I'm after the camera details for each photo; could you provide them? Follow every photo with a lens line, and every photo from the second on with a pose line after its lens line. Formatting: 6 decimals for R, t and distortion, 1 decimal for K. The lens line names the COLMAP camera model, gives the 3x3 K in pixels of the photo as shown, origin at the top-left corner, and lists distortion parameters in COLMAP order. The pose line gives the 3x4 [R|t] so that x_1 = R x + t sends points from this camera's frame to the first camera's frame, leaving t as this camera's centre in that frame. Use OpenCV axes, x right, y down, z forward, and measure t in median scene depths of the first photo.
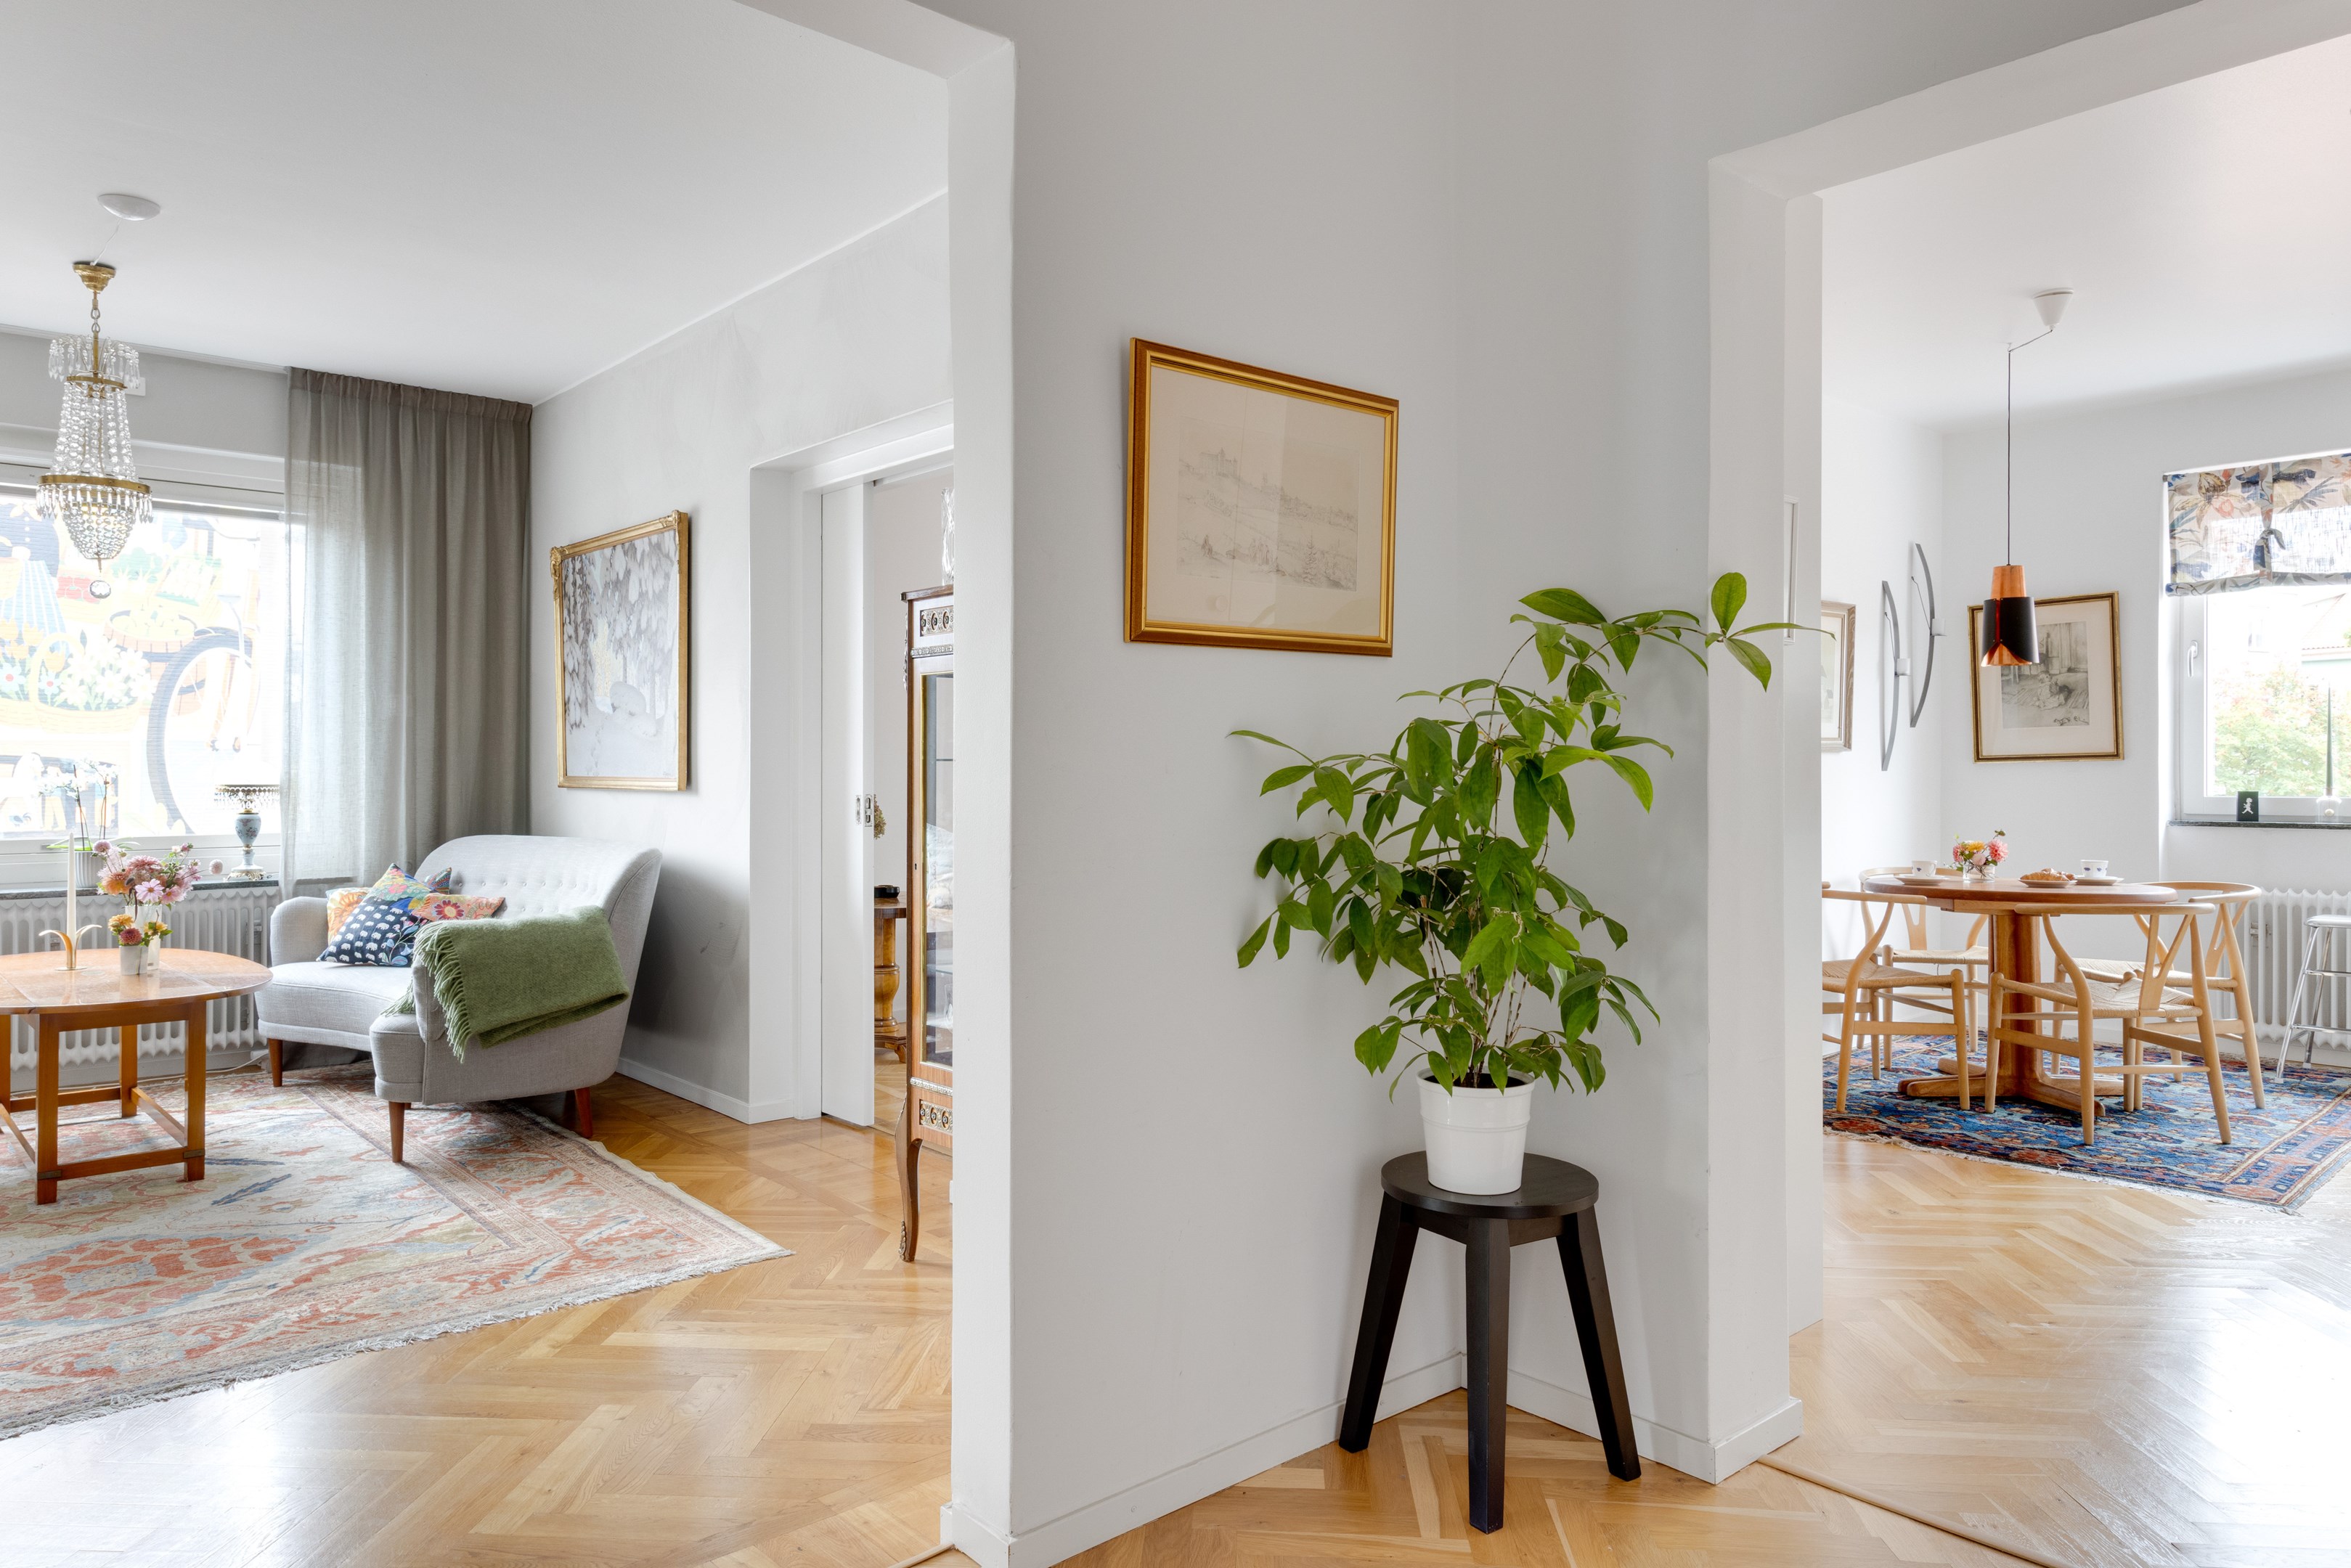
lens RADIAL K [[1532.3, 0, 1155.8], [0, 1532.3, 778.7], [0, 0, 1]] dist [0.004081, 0.000227]
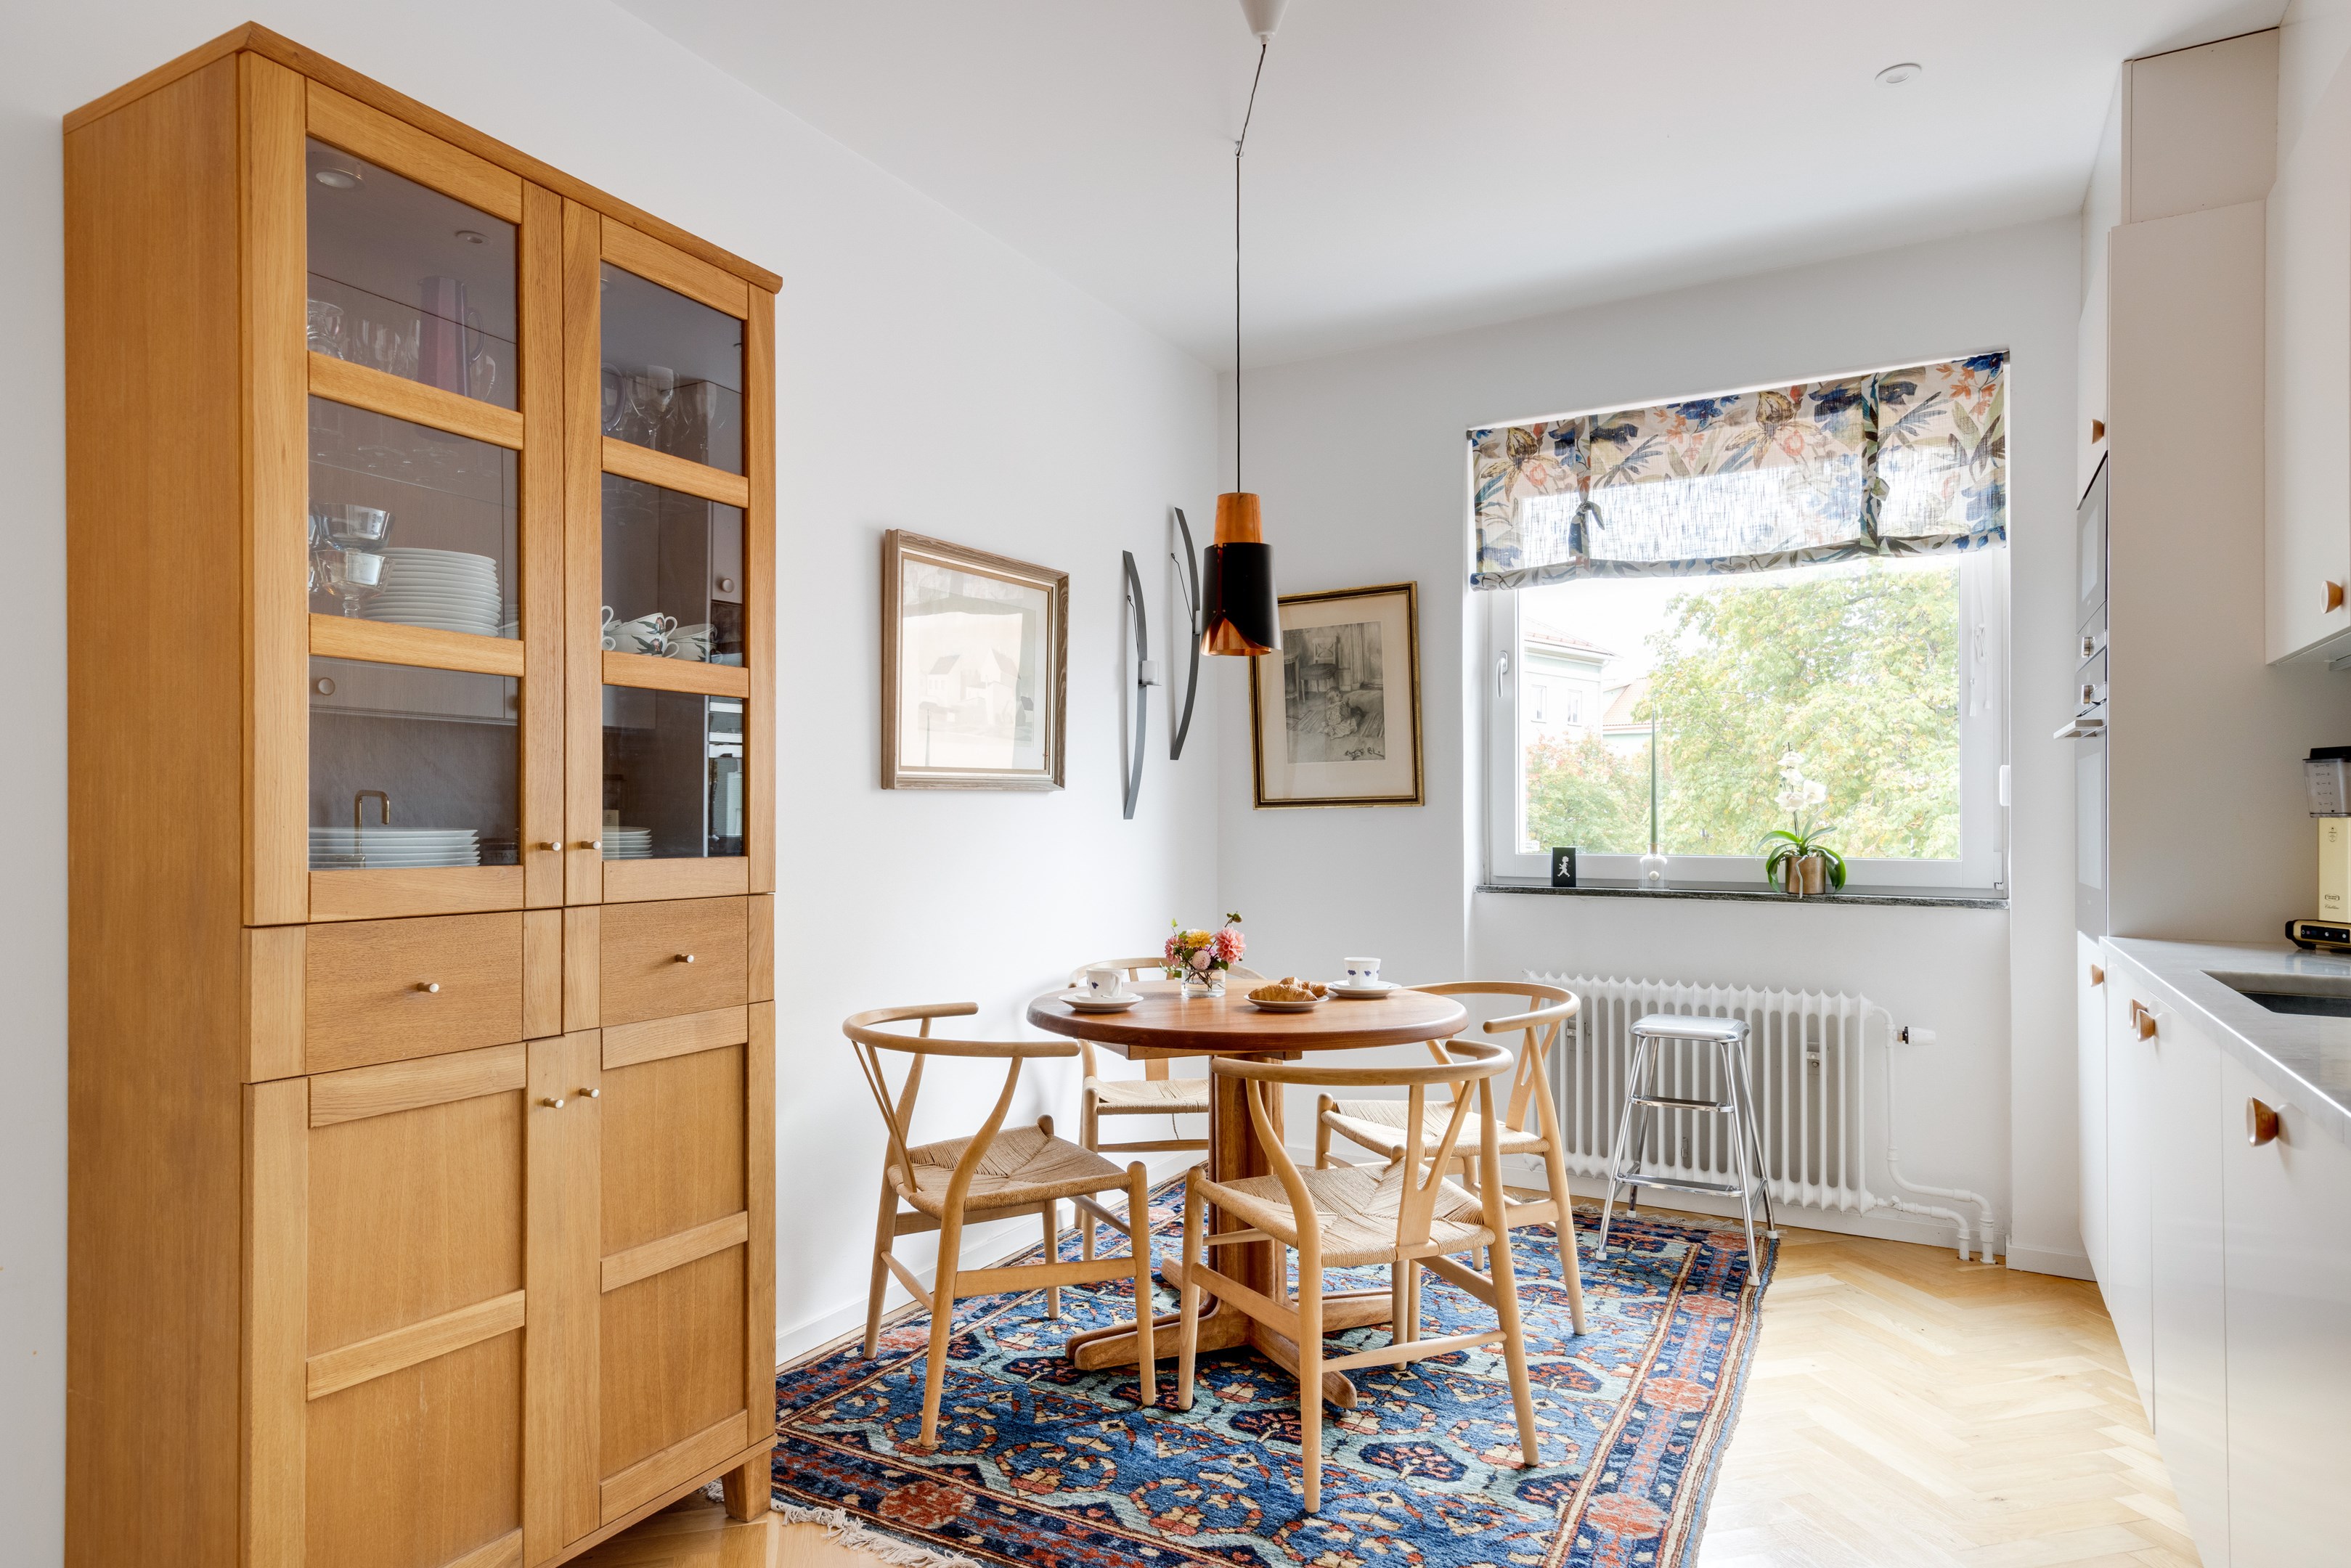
lens RADIAL K [[1312.4, 0, 1168.1], [0, 1312.4, 803.3], [0, 0, 1]] dist [0.015400, 0.000937]
pose [[0.948727, 0.005916, 0.316041, 0.325848], [-0.001390, 0.999893, -0.014545, -0.004123], [-0.316093, 0.013360, 0.948634, 0.452821]]
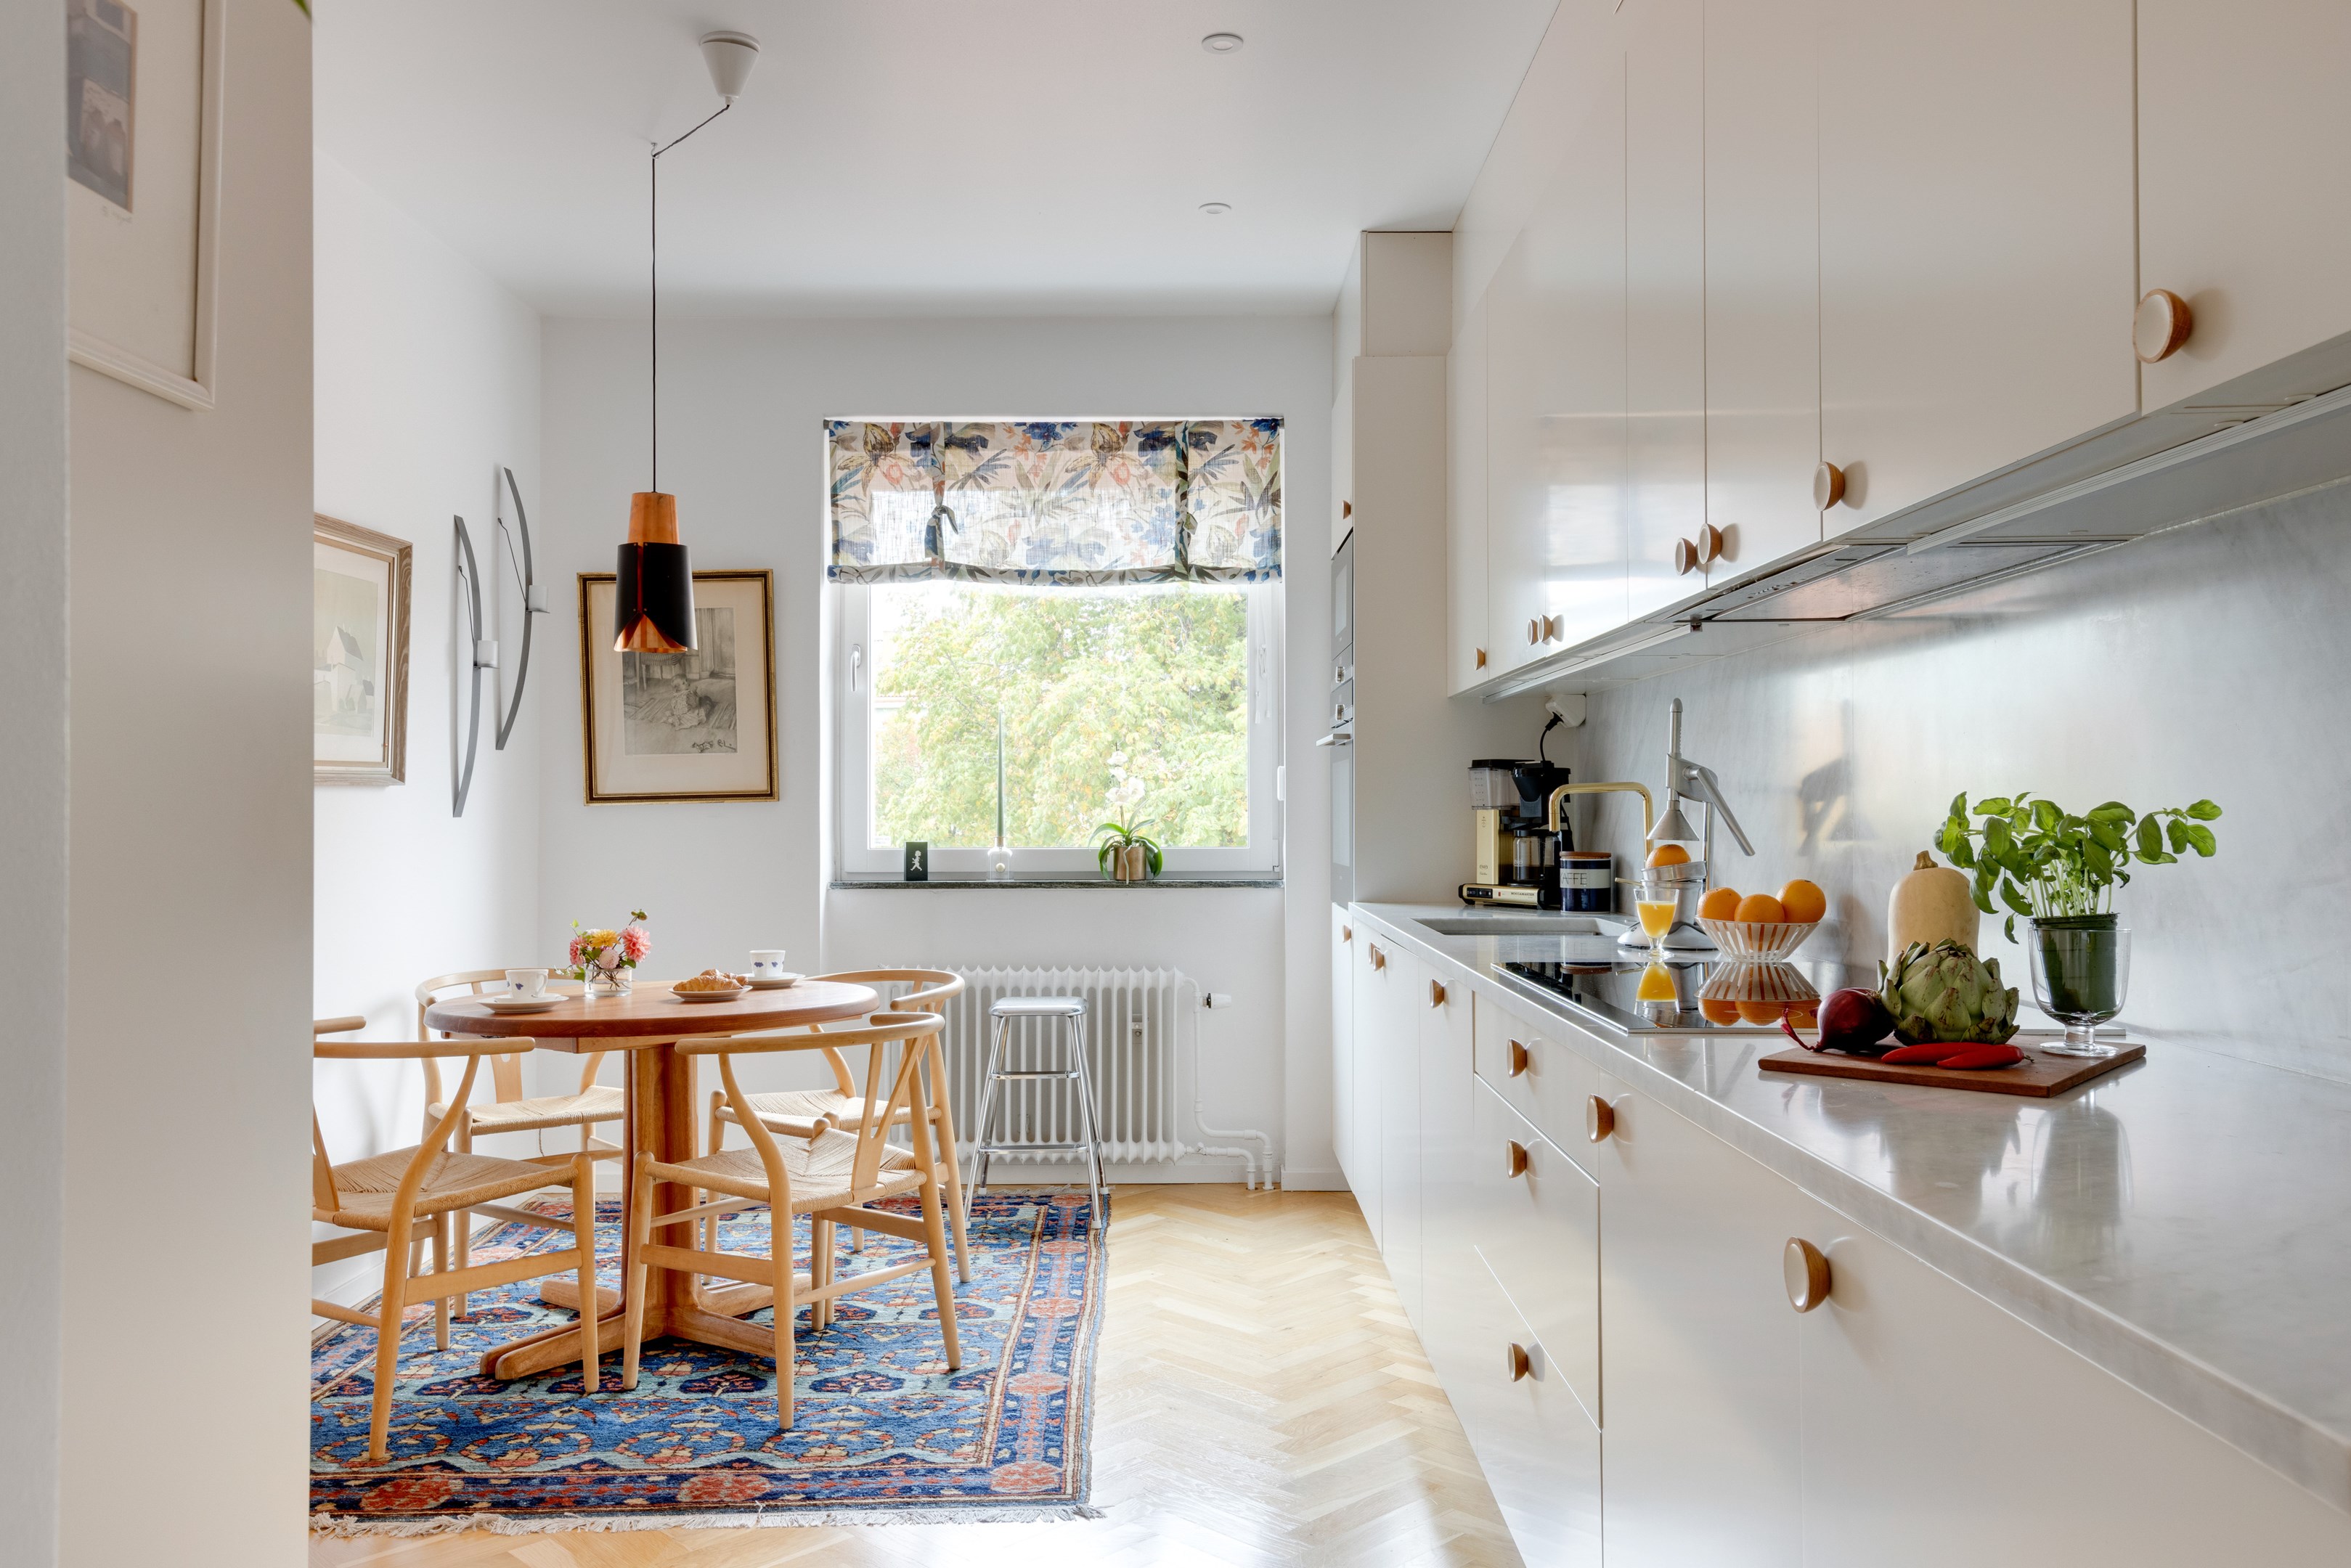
lens RADIAL K [[1714.2, 0, 1175.5], [0, 1714.2, 784.0], [0, 0, 1]] dist [0.030457, 0.002009]
pose [[0.663764, 0.010490, 0.747868, 0.153137], [0.005585, 0.999804, -0.018980, -0.003972], [-0.747921, 0.016775, 0.663576, 0.335481]]
